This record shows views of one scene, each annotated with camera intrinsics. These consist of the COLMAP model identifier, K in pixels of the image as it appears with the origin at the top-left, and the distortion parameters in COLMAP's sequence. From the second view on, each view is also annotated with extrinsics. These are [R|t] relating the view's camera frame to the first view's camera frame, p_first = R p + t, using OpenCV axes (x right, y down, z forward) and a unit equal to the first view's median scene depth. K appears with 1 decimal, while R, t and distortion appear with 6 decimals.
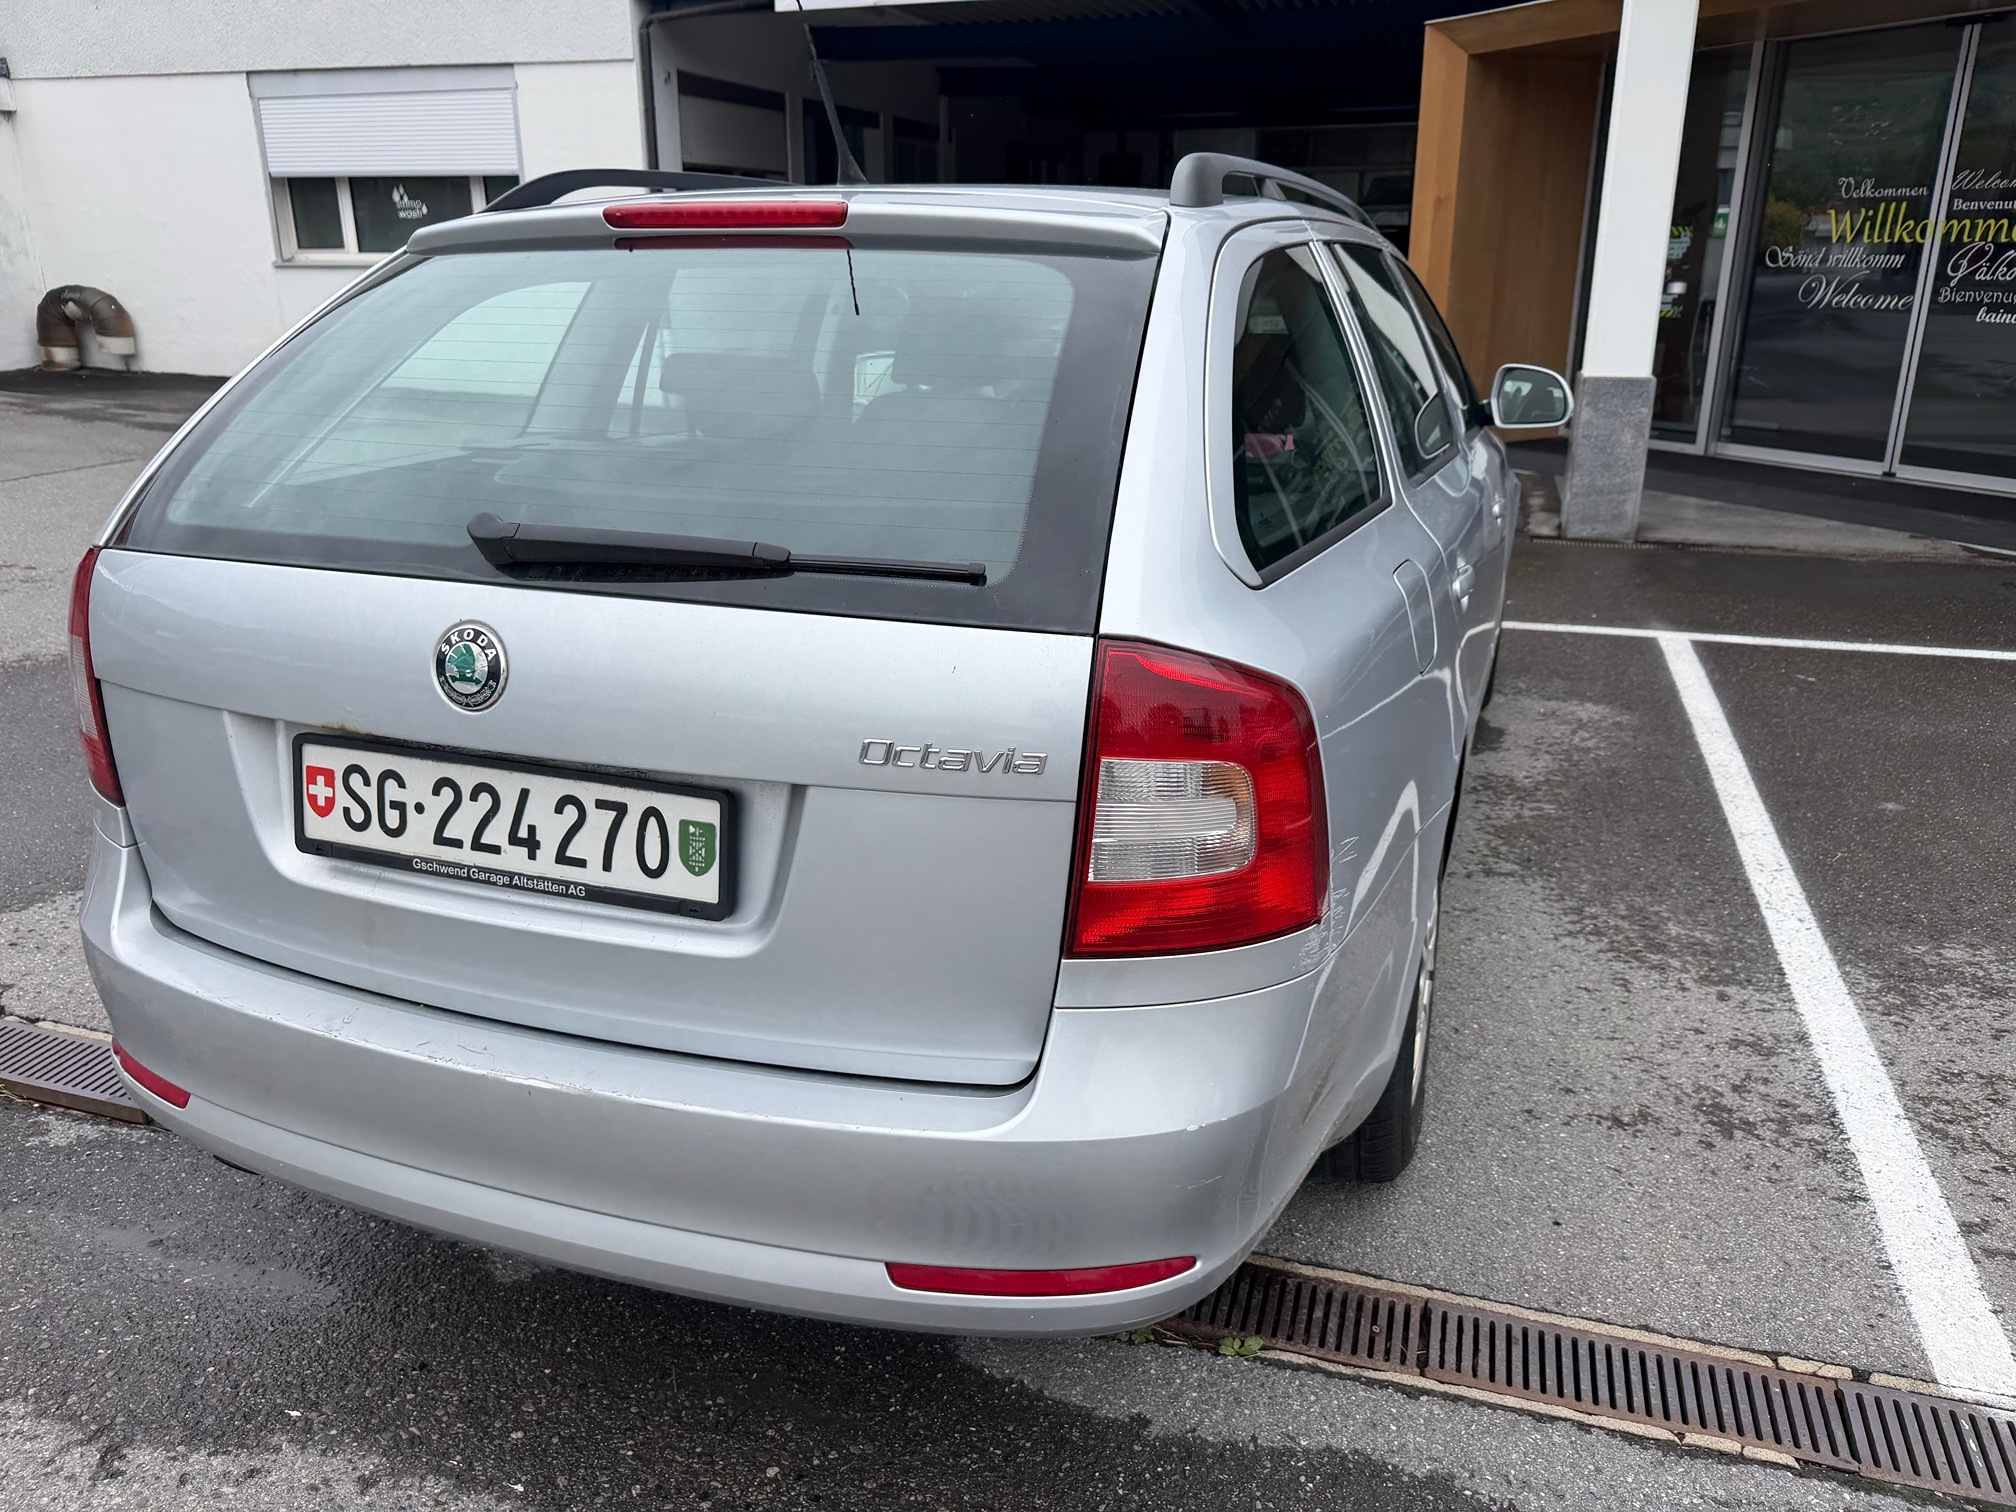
lens RADIAL K [[1394.0, 0, 1063.6], [0, 1394.0, 694.4], [0, 0, 1]] dist [-0.000385, -0.005418]
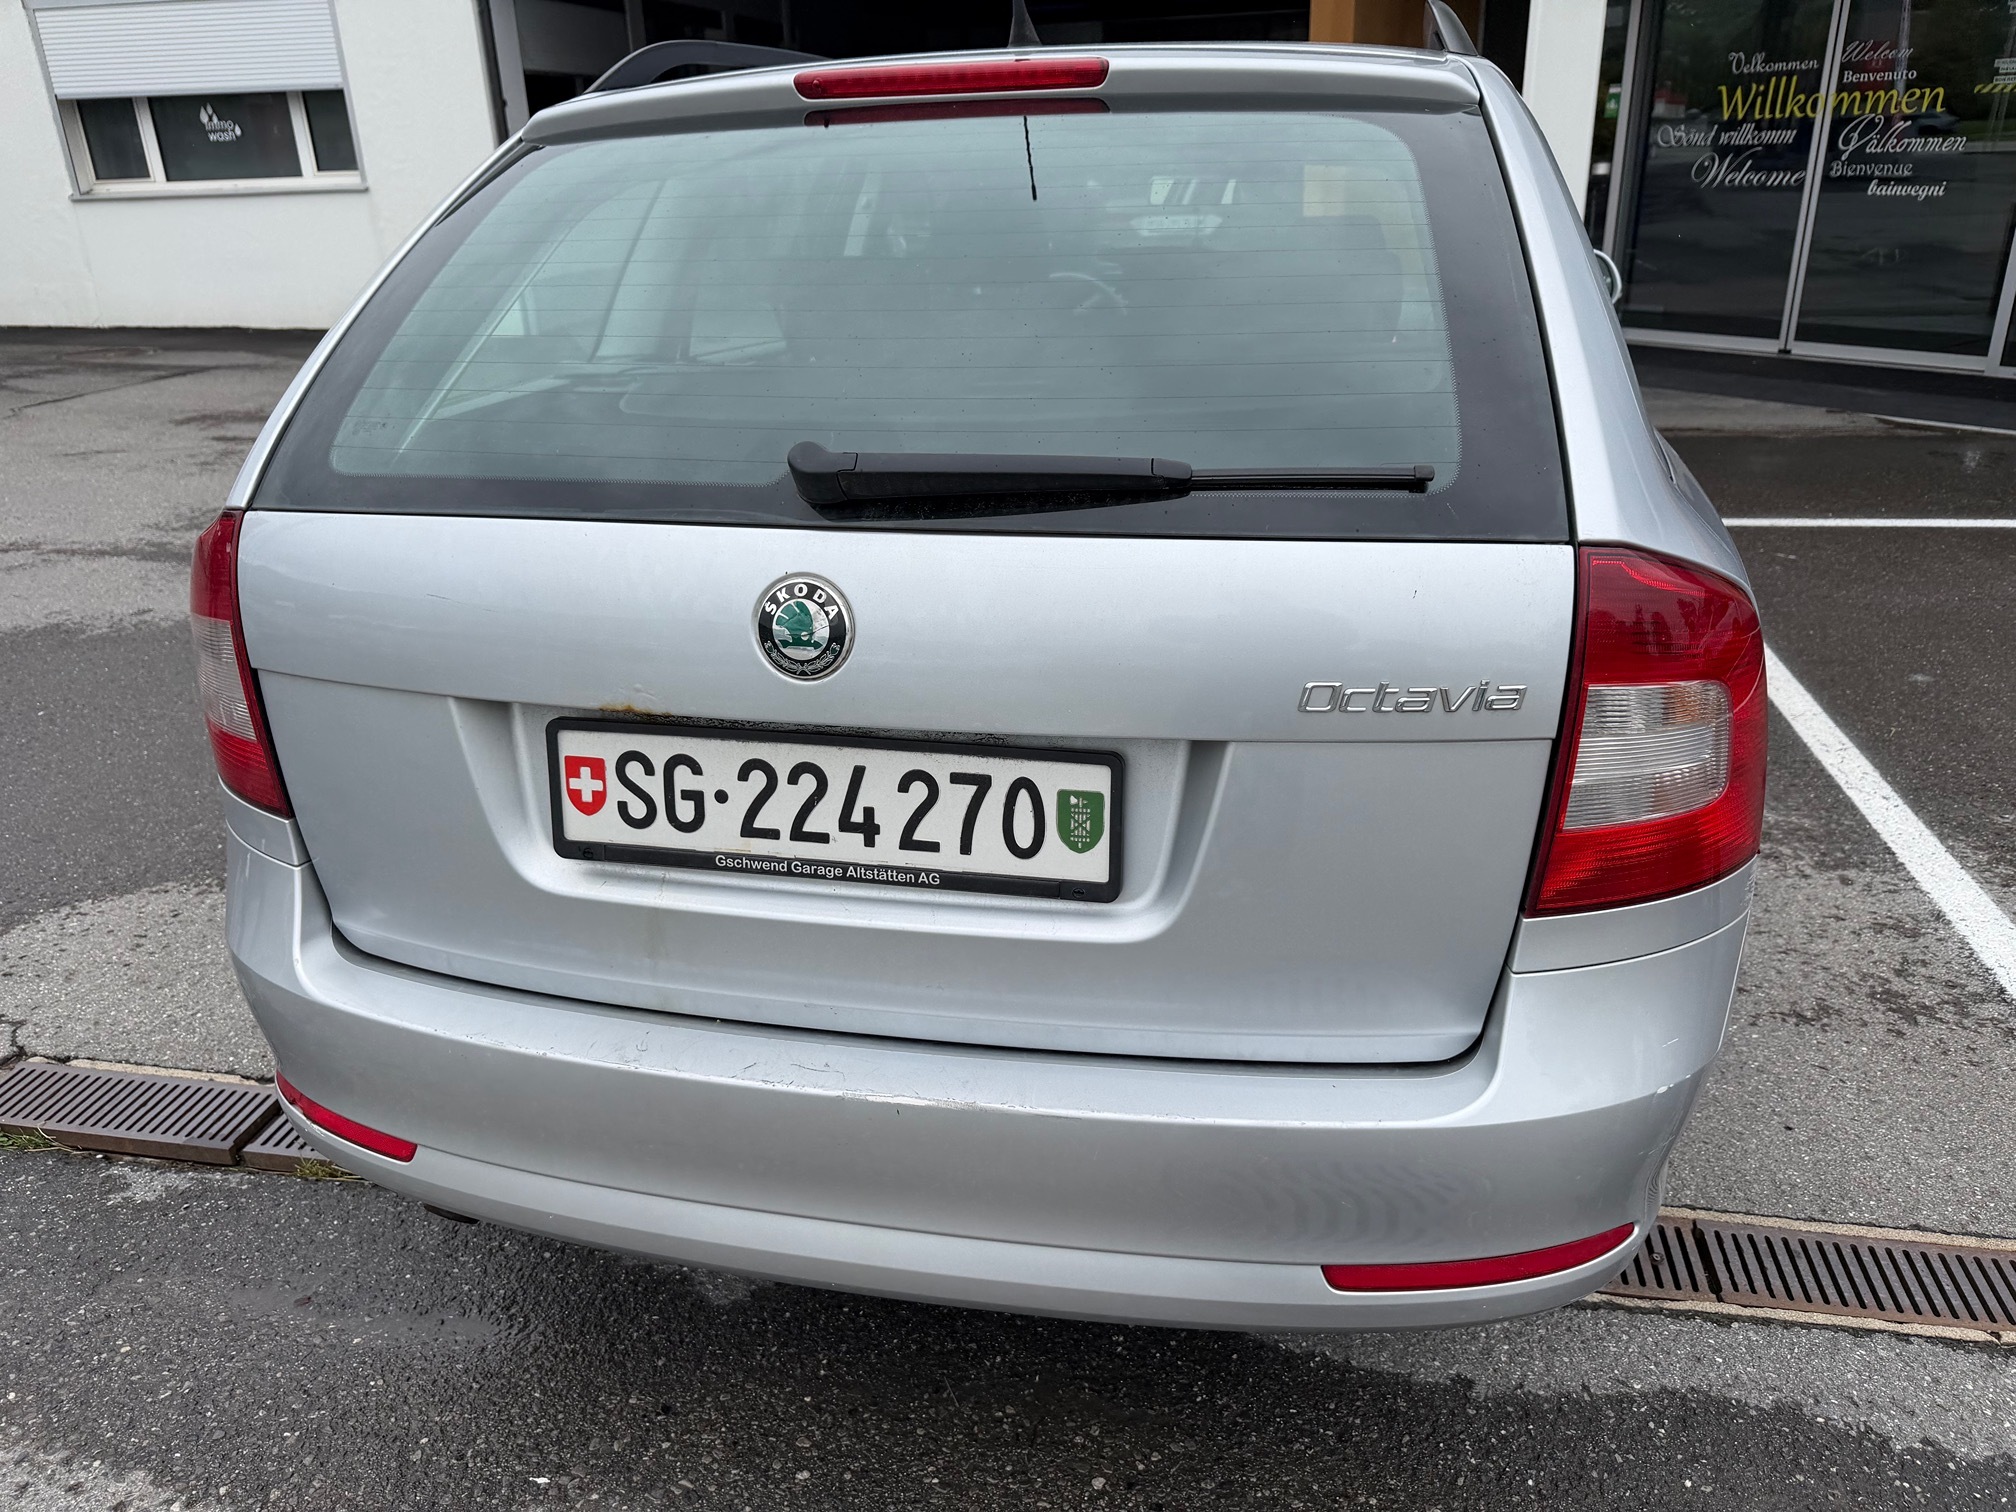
lens RADIAL K [[1404.0, 0, 1059.9], [0, 1404.0, 695.4], [0, 0, 1]] dist [0.010754, -0.016716]
pose [[0.993689, -0.066602, 0.090259, -0.318239], [0.061255, 0.996270, 0.060777, -0.019324], [-0.093970, -0.054865, 0.994062, 0.122451]]
